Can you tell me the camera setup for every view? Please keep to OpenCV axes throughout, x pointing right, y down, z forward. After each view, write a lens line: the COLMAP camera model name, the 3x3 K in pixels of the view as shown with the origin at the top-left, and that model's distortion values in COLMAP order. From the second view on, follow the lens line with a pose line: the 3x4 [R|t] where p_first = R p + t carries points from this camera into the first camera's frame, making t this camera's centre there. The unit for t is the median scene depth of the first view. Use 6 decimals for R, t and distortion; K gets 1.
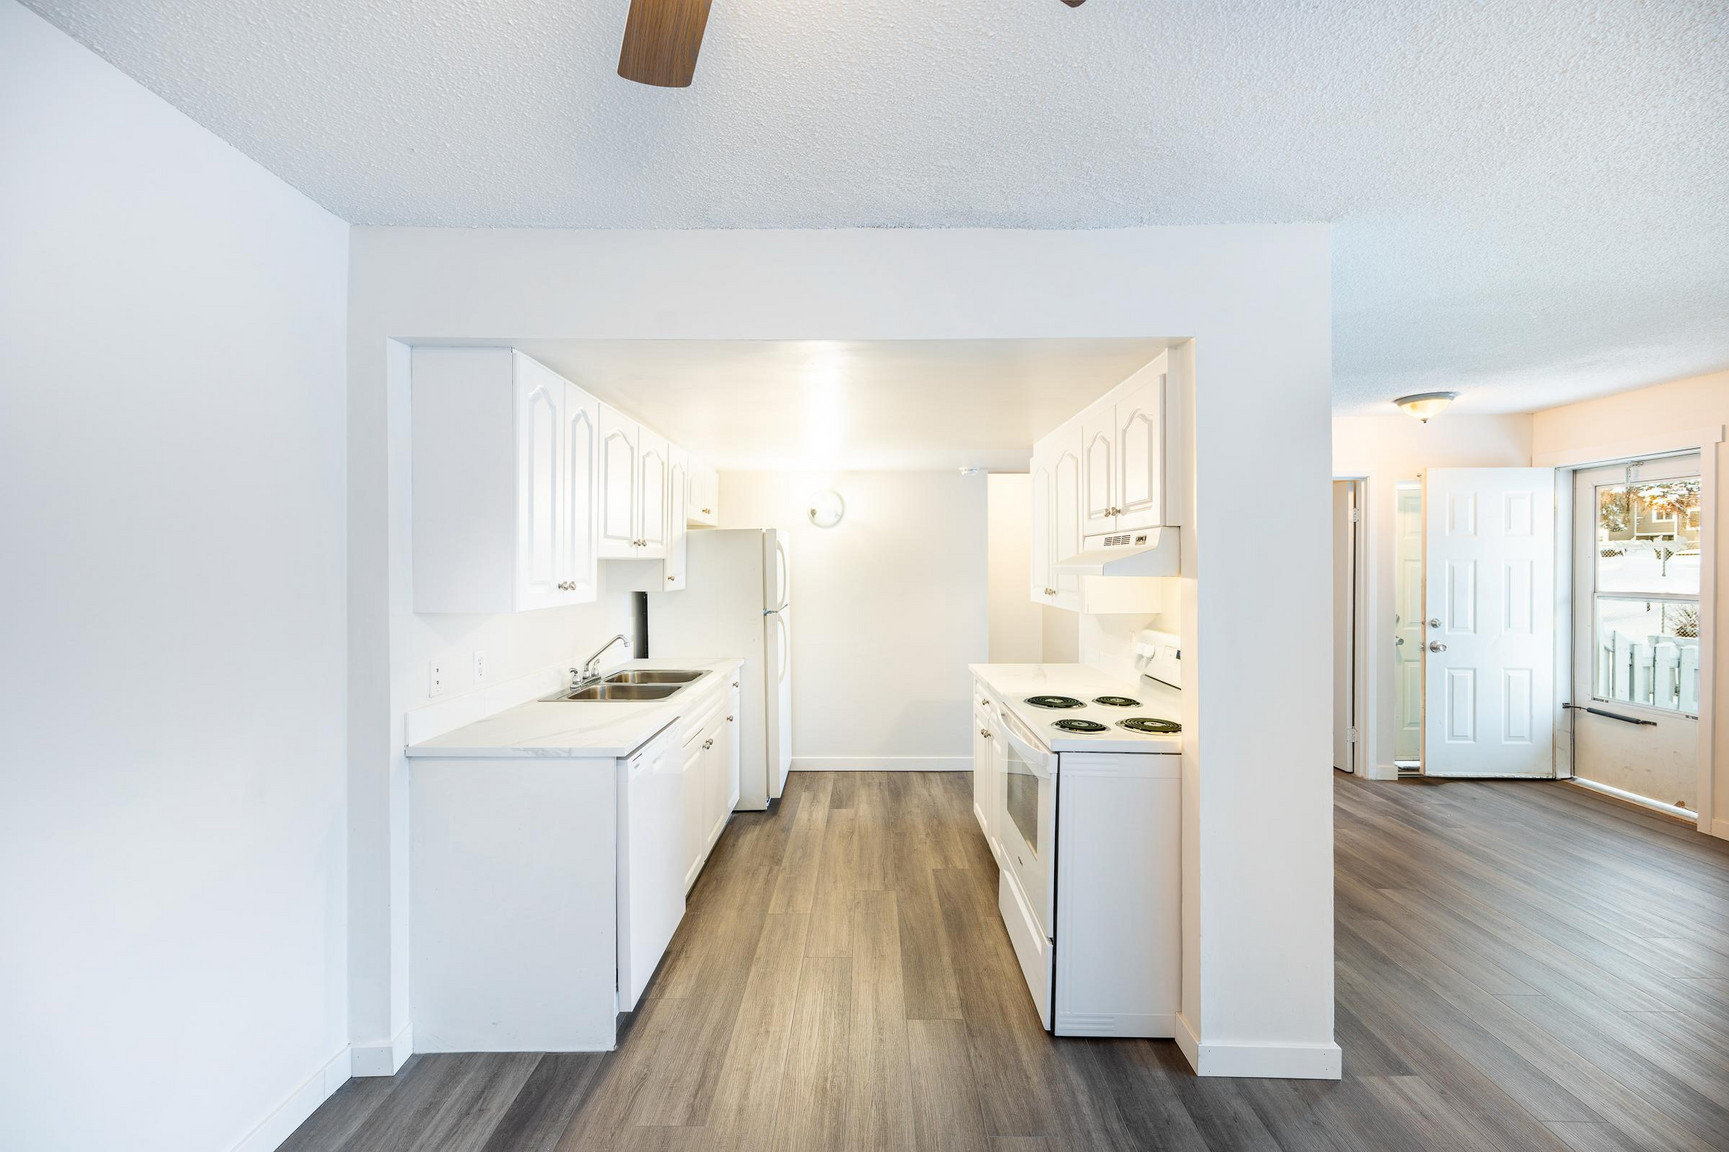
lens RADIAL K [[684.0, 0, 861.0], [0, 684.0, 561.1], [0, 0, 1]] dist [-0.003895, 0.000228]
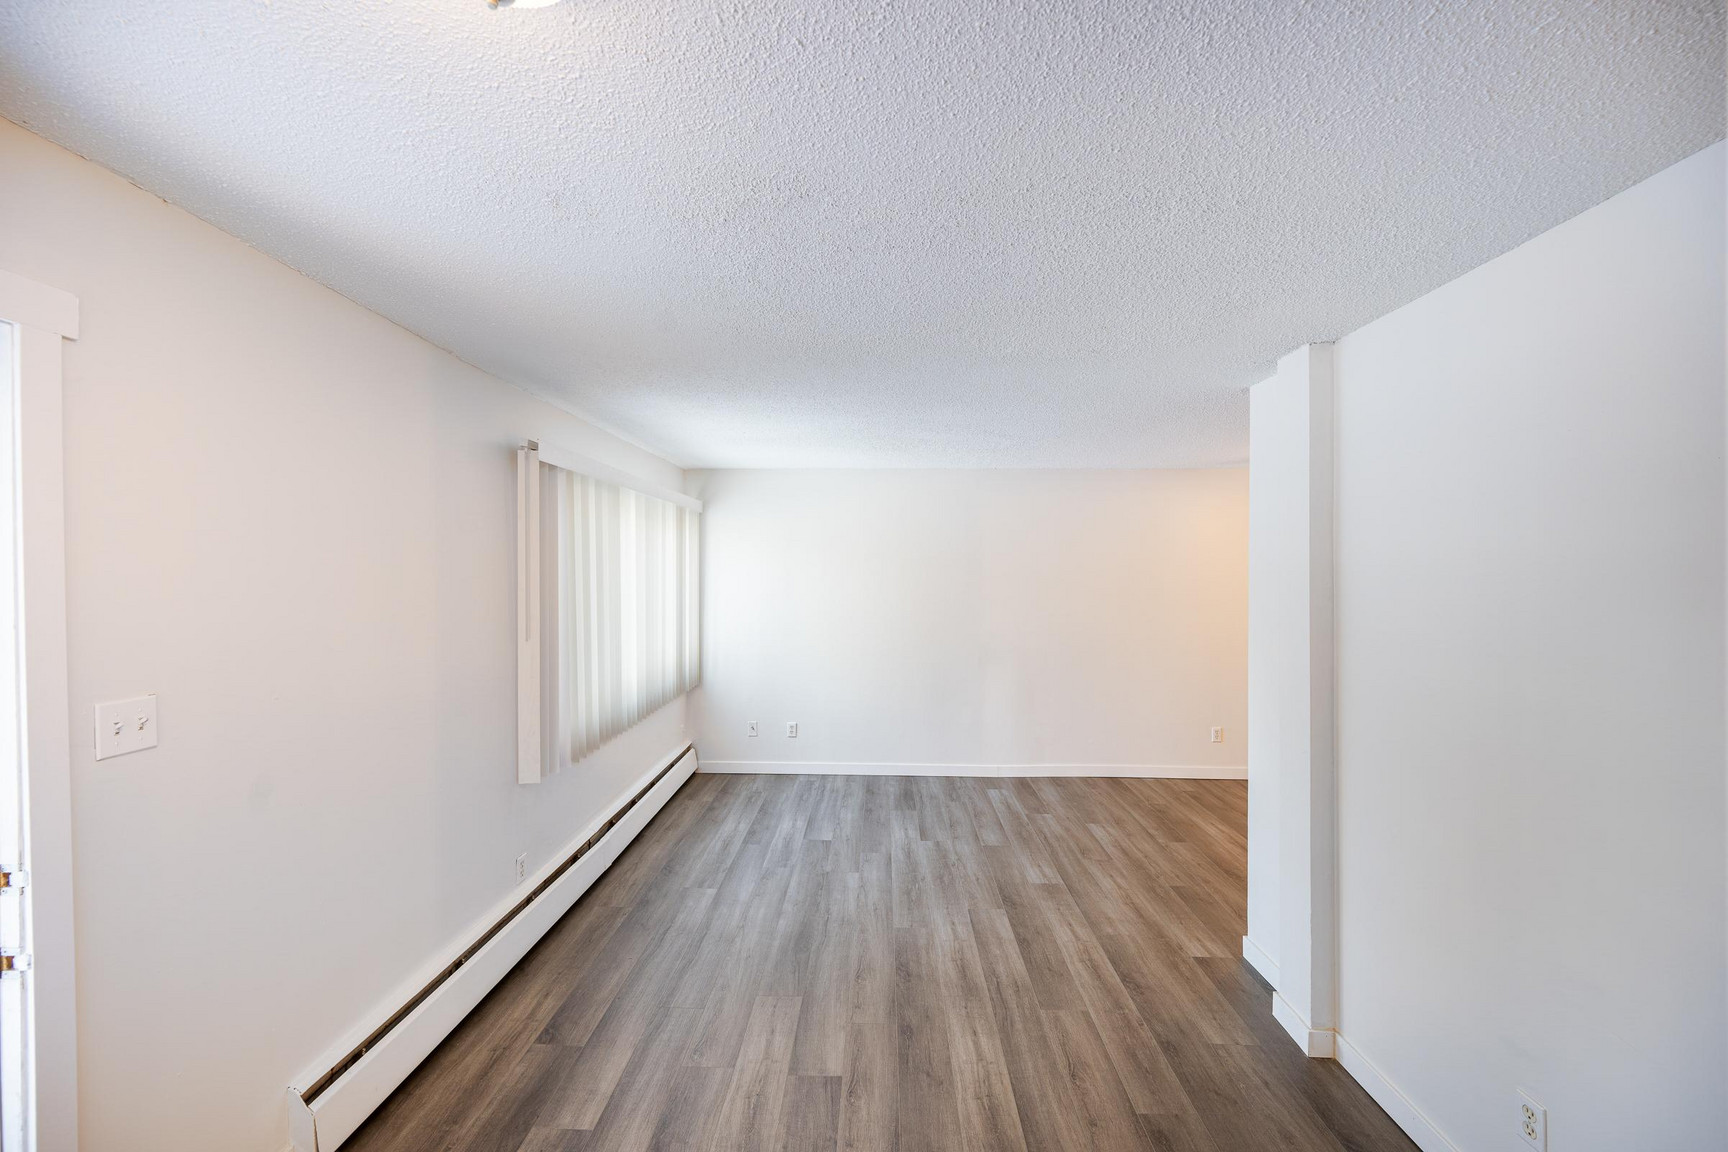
lens RADIAL K [[683.6, 0, 855.3], [0, 683.6, 575.4], [0, 0, 1]] dist [-0.003895, 0.000228]
pose [[-0.999533, 0.001594, 0.030503, 0.732803], [0.001476, 0.999991, -0.003911, -0.038776], [-0.030509, -0.003865, -0.999527, 1.227627]]
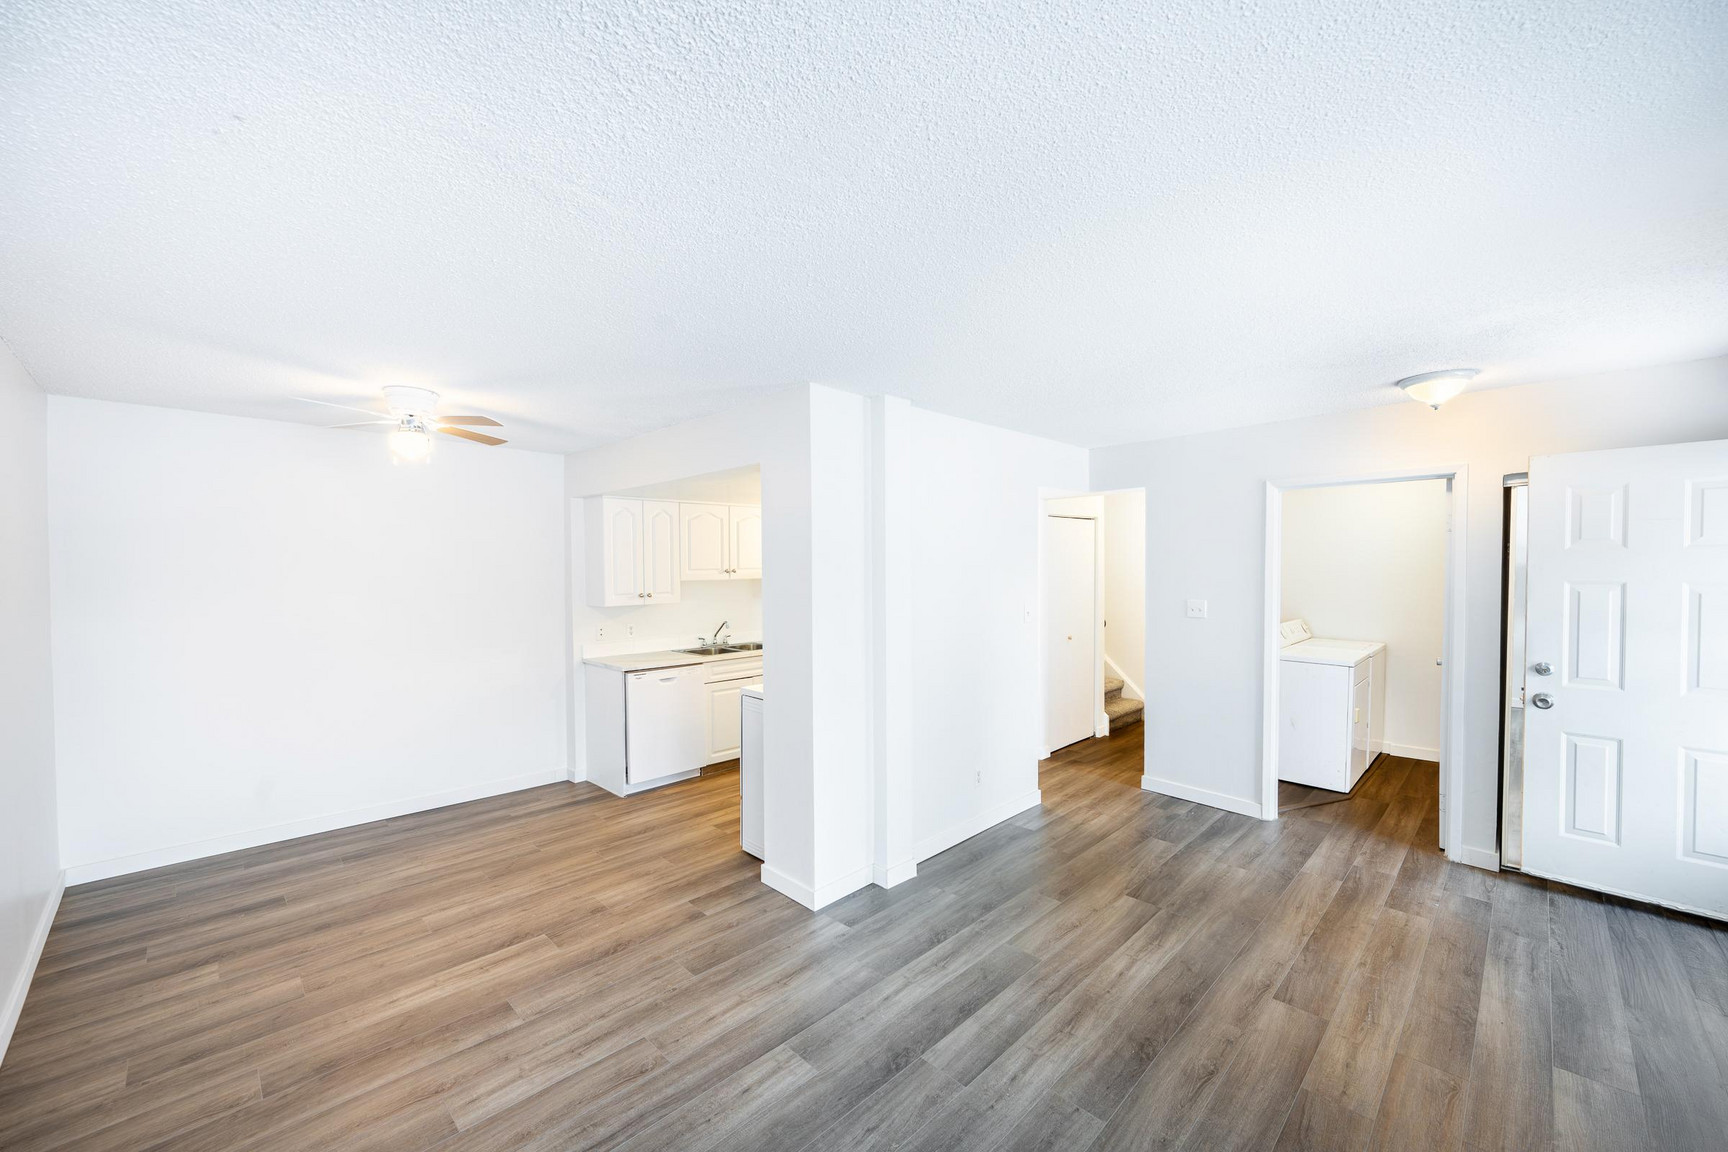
lens RADIAL K [[683.6, 0, 853.5], [0, 683.6, 586.9], [0, 0, 1]] dist [-0.003895, 0.000228]
pose [[0.709420, 0.016948, -0.704582, 0.922951], [0.013423, 0.999205, 0.037550, -0.037318], [0.704658, -0.036096, 0.708628, -0.032031]]
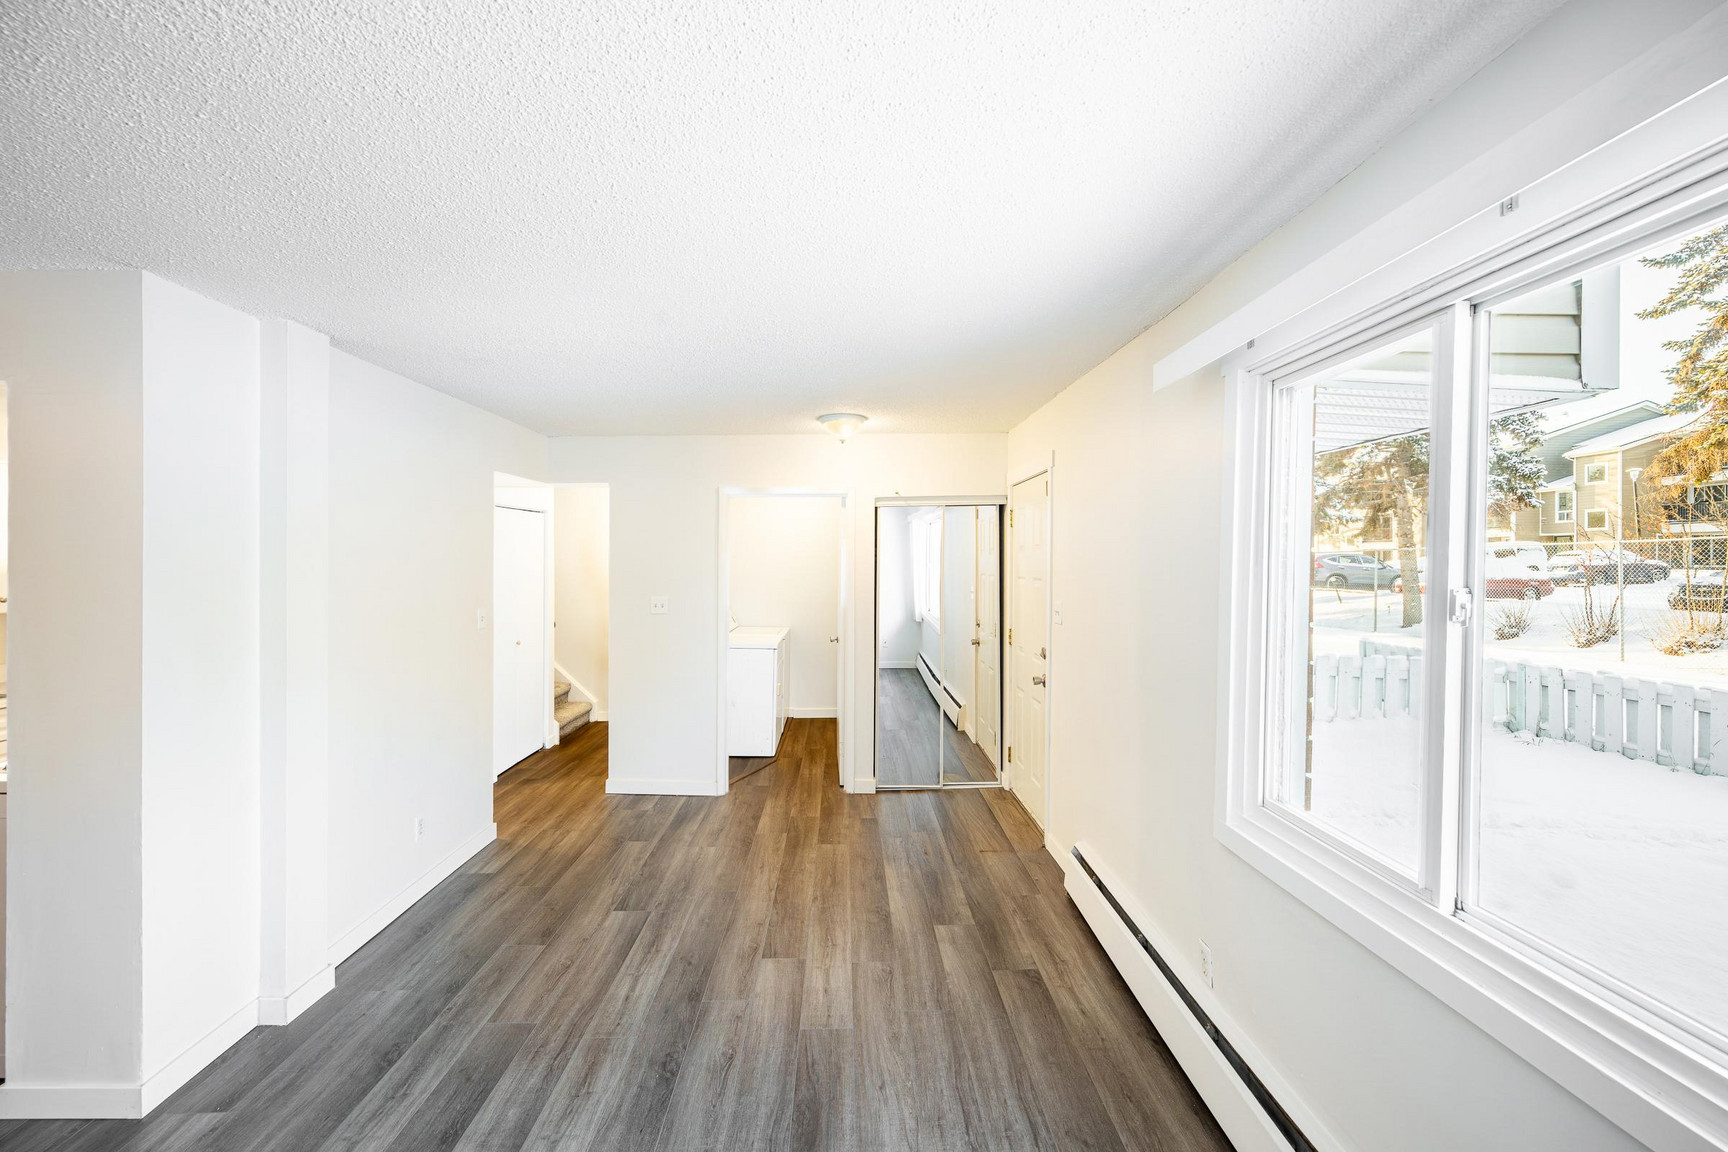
lens RADIAL K [[683.6, 0, 859.9], [0, 683.6, 561.2], [0, 0, 1]] dist [-0.003895, 0.000228]
pose [[0.999347, 0.001216, 0.036111, 0.834885], [-0.001332, 0.999994, 0.003200, -0.033006], [-0.036107, -0.003246, 0.999343, -0.019659]]
